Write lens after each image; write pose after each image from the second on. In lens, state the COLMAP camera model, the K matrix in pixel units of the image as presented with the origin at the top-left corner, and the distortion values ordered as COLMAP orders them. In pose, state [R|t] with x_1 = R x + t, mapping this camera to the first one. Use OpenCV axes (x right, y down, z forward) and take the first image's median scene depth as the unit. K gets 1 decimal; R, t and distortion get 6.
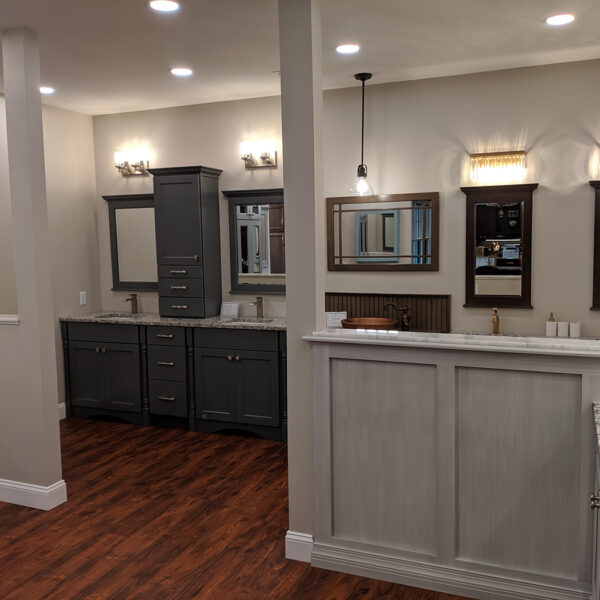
lens RADIAL K [[658.9, 0, 298.7], [0, 658.9, 298.7], [0, 0, 1]] dist [0.032939, 0.000000]
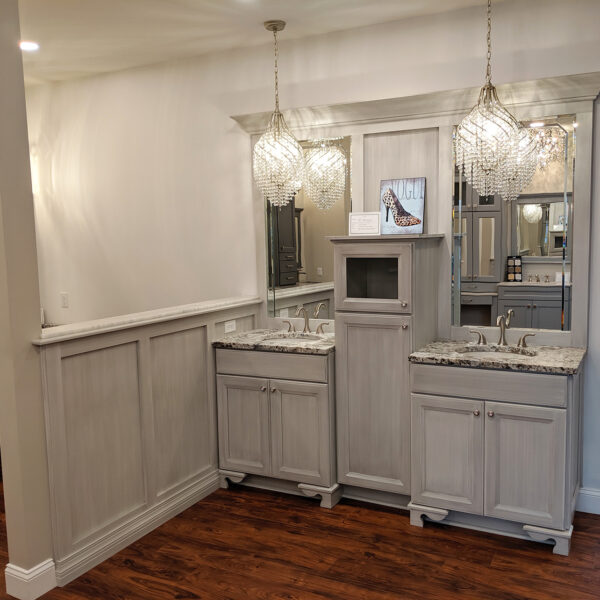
lens RADIAL K [[658.9, 0, 300.6], [0, 658.9, 301.2], [0, 0, 1]] dist [0.032939, 0.000000]
pose [[0.082173, -0.090431, 0.992507, -1.001718], [0.121548, 0.989350, 0.080080, -0.029694], [-0.989178, 0.114057, 0.092290, 0.645051]]
